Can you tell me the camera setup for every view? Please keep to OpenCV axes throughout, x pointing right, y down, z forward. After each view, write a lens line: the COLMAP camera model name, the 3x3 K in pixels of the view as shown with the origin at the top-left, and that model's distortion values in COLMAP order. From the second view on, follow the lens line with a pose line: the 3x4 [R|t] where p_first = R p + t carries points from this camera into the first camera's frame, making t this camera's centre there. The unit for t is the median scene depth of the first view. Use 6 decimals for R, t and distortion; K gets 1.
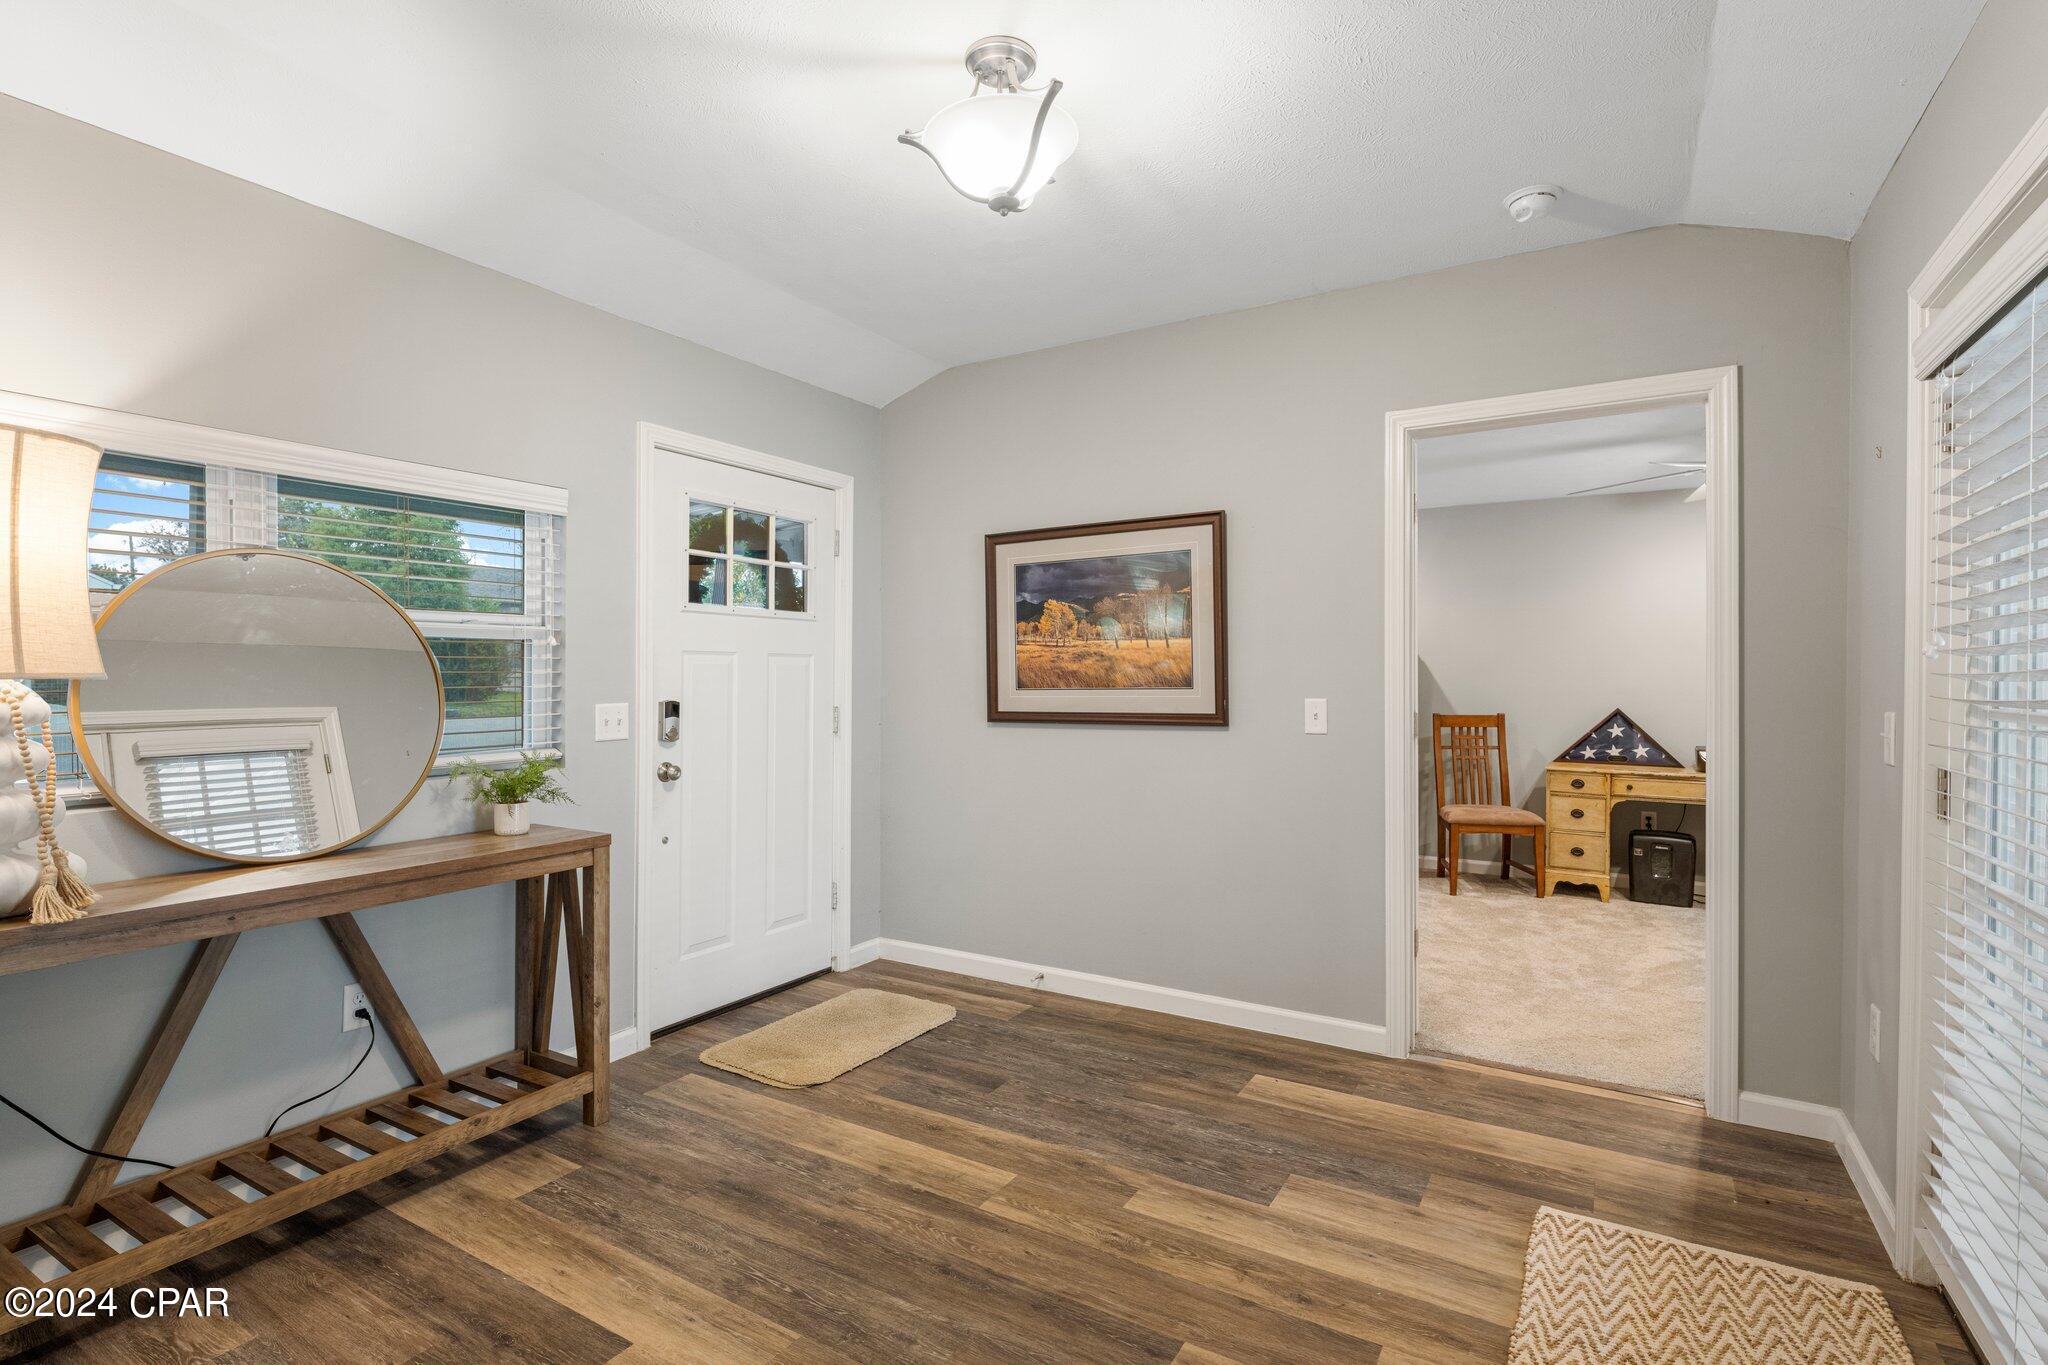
lens RADIAL K [[985.1, 0, 1028.1], [0, 985.1, 677.7], [0, 0, 1]] dist [0.002656, -0.000145]
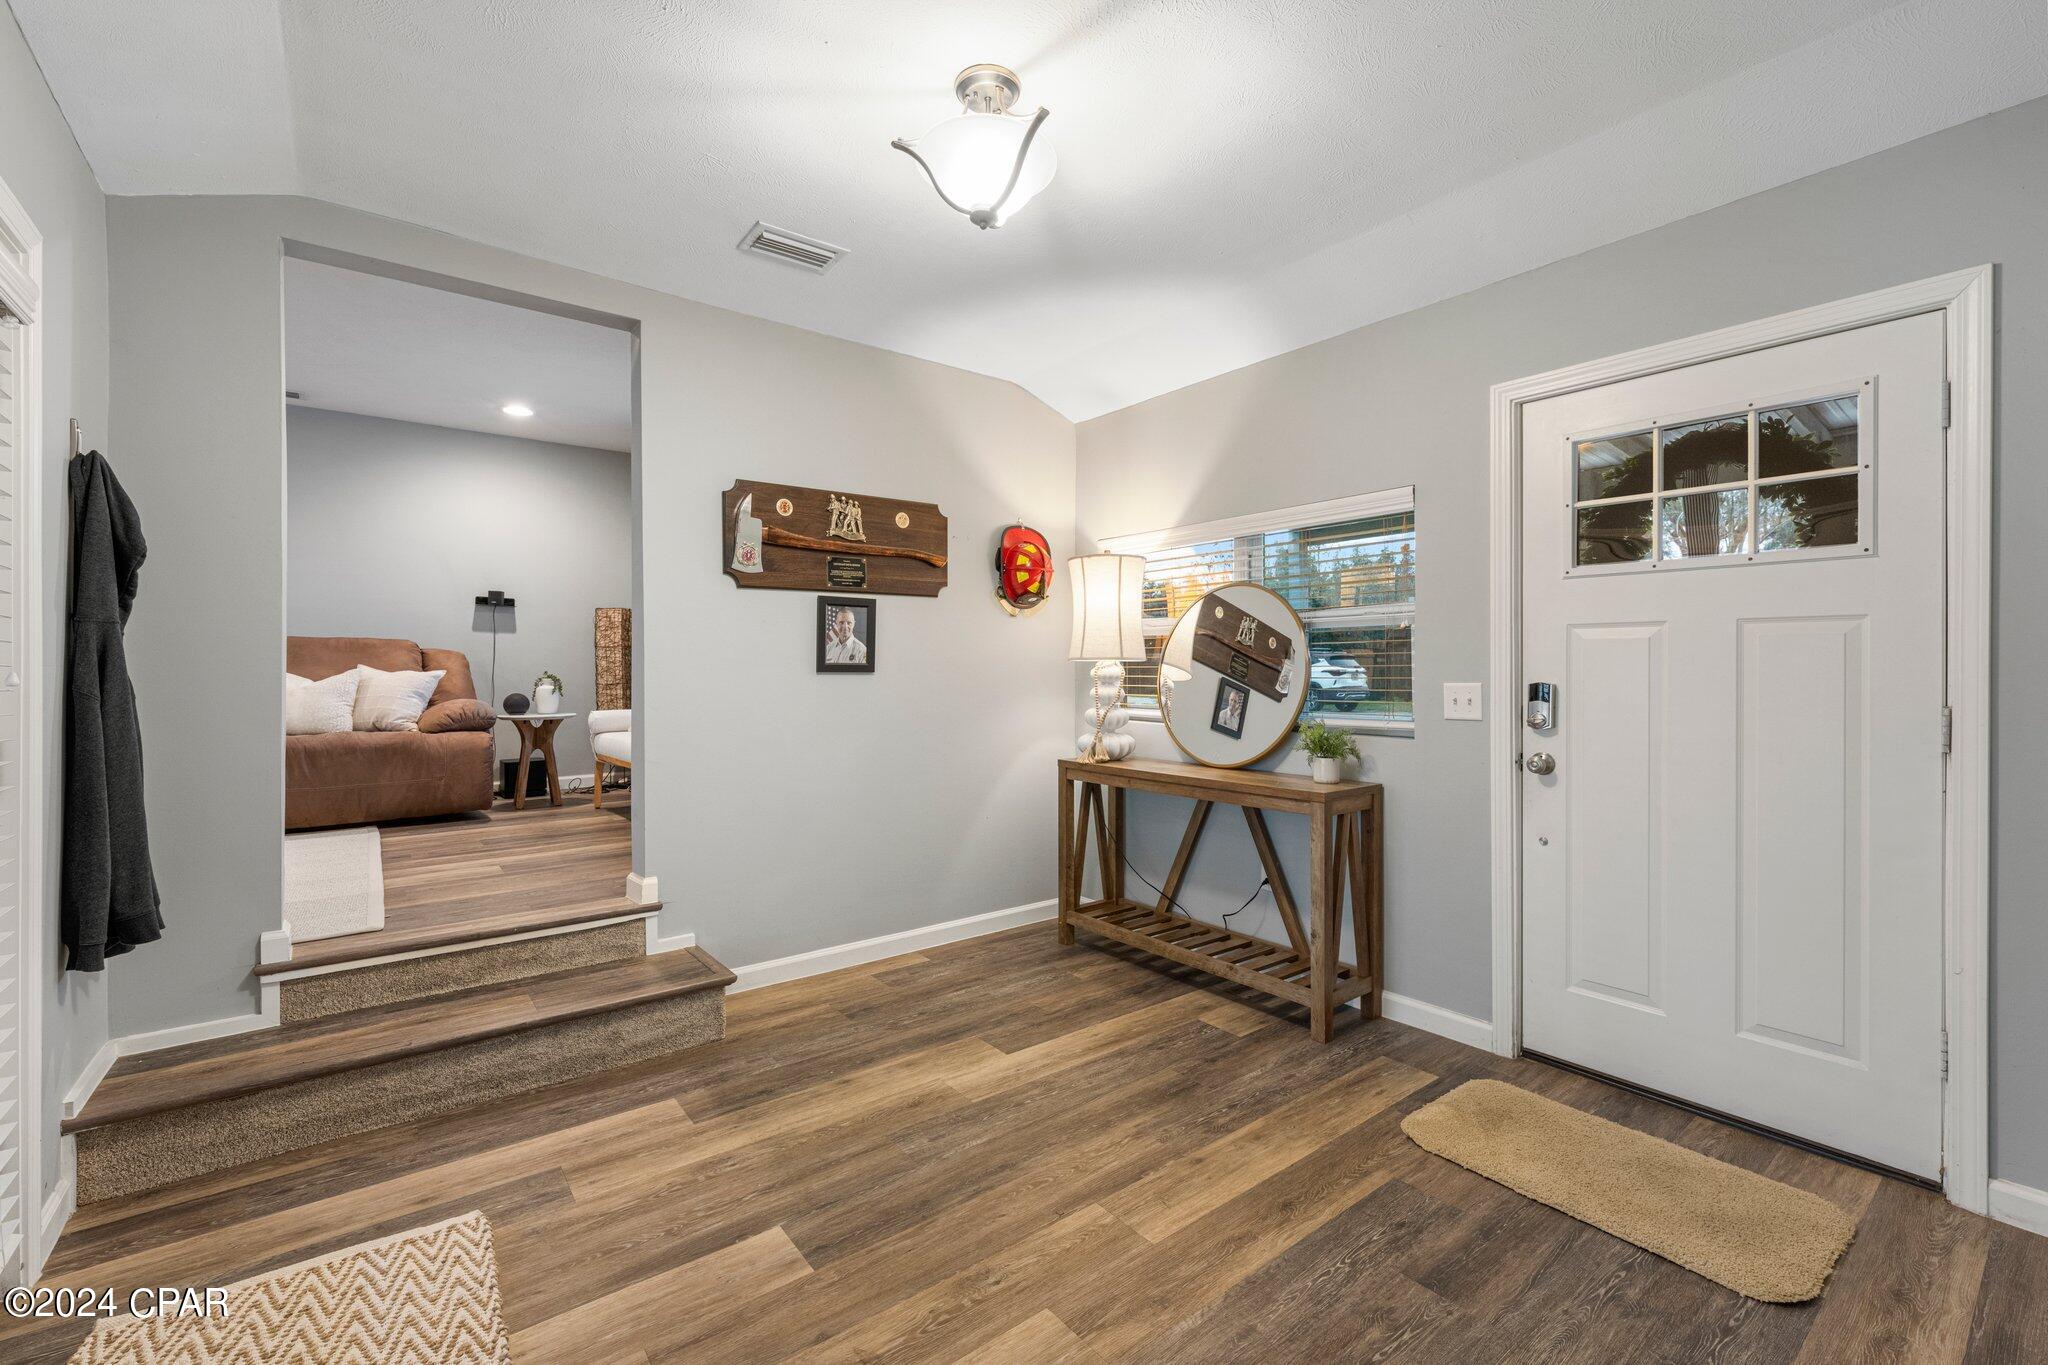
lens RADIAL K [[864.8, 0, 1026.0], [0, 864.8, 673.2], [0, 0, 1]] dist [0.001050, -0.000073]
pose [[-0.360701, 0.001254, -0.932681, 0.714630], [-0.005091, 0.999982, 0.003314, 0.020683], [0.932668, 0.005943, -0.360687, 1.169167]]
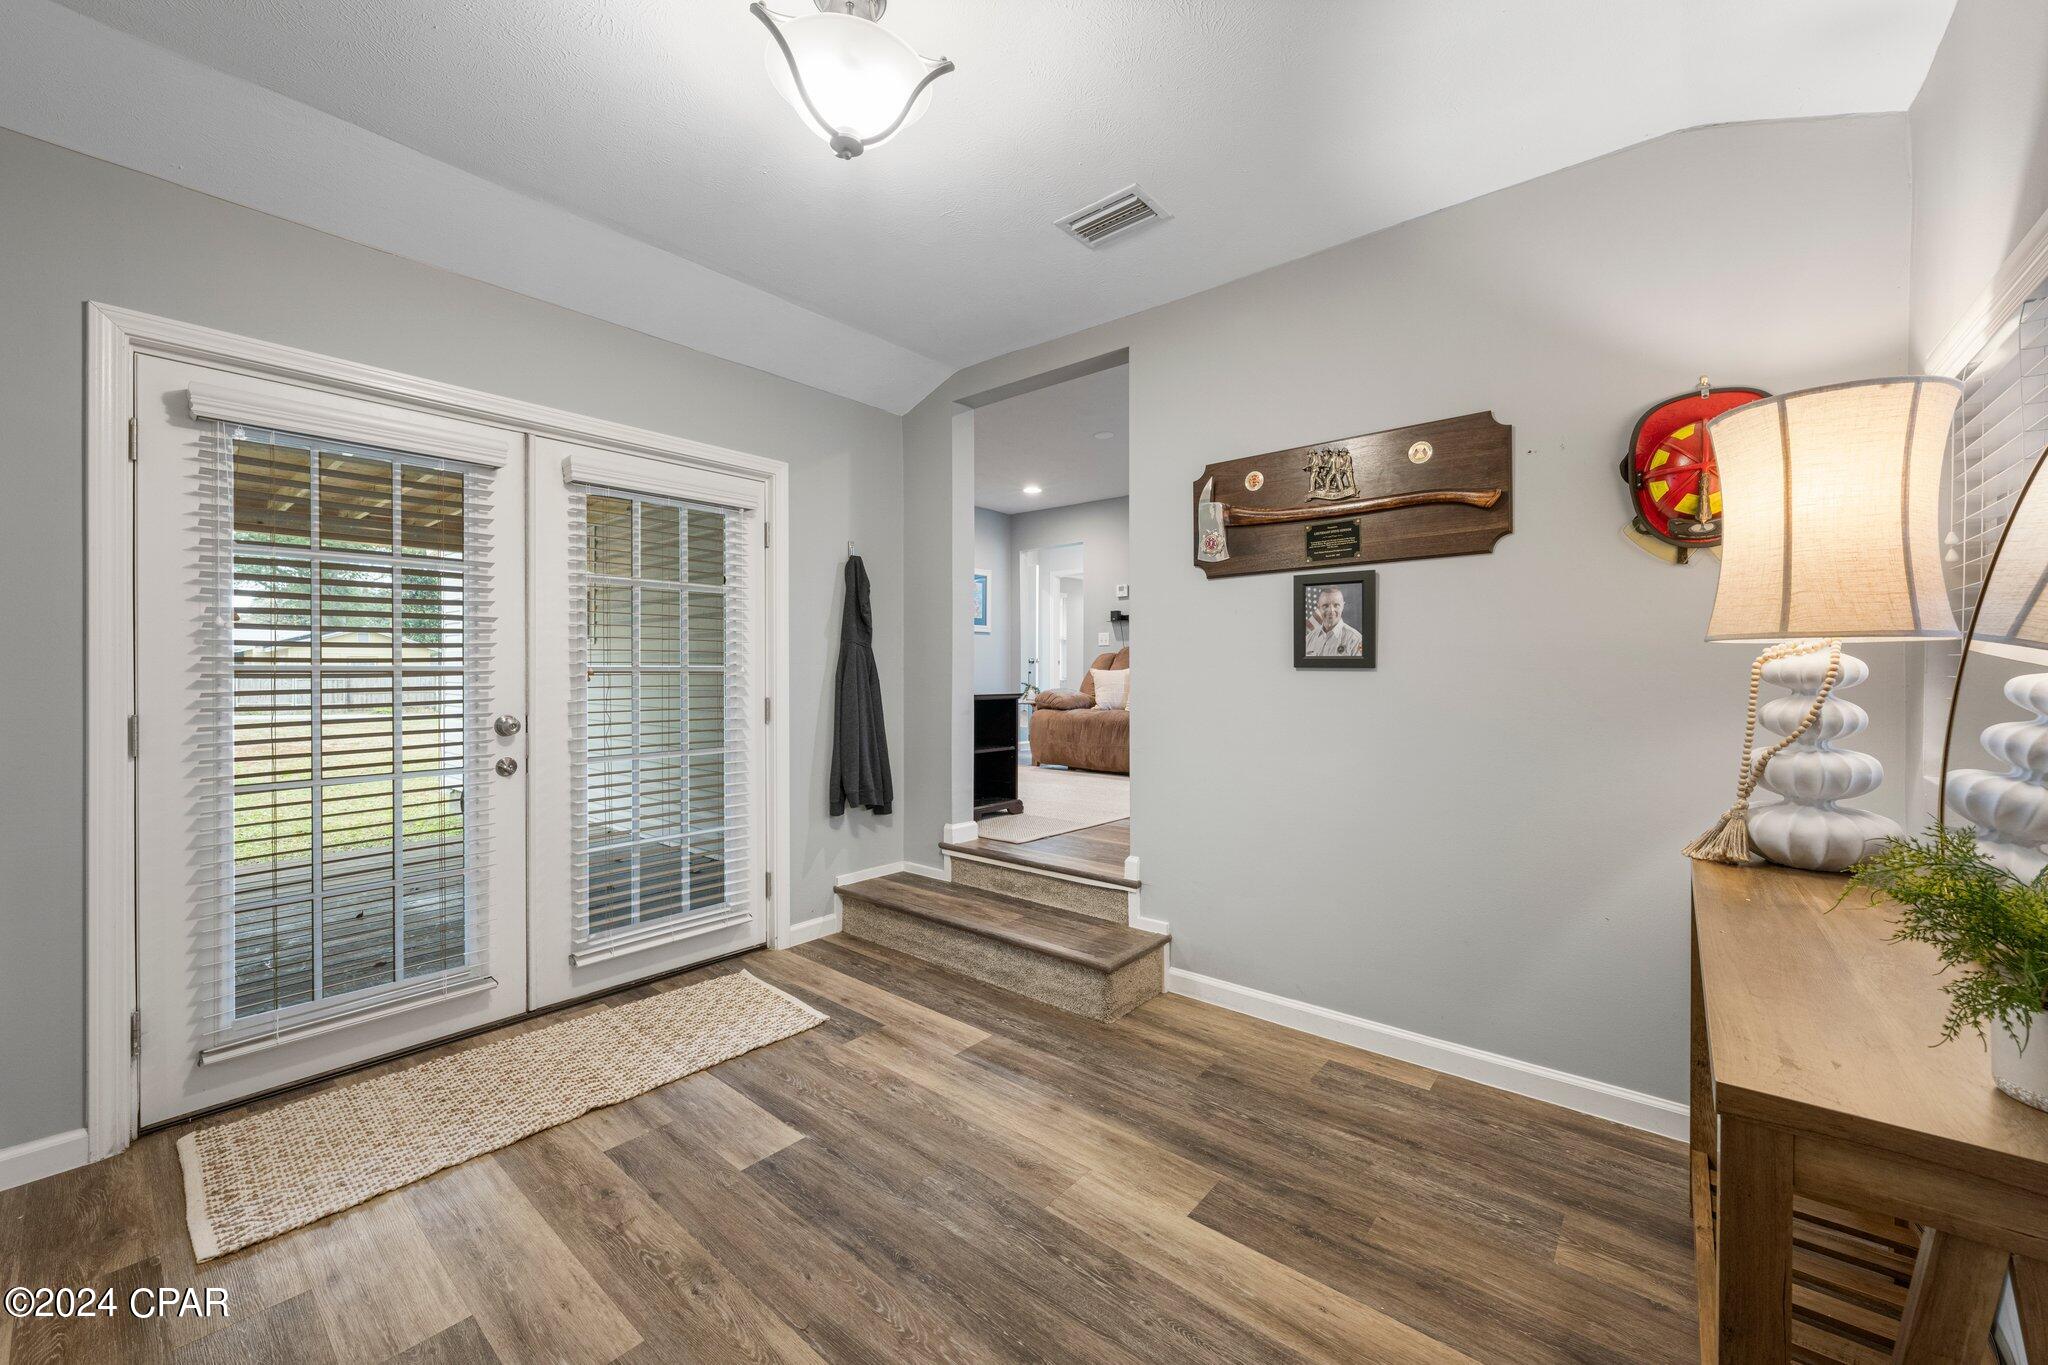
lens RADIAL K [[788.1, 0, 1018.9], [0, 788.1, 676.4], [0, 0, 1]] dist [0.000077, -0.000492]
pose [[-0.987004, -0.003642, 0.160652, -0.264790], [-0.001506, 0.999909, 0.013417, 0.023213], [-0.160686, 0.013001, -0.986920, 1.458181]]
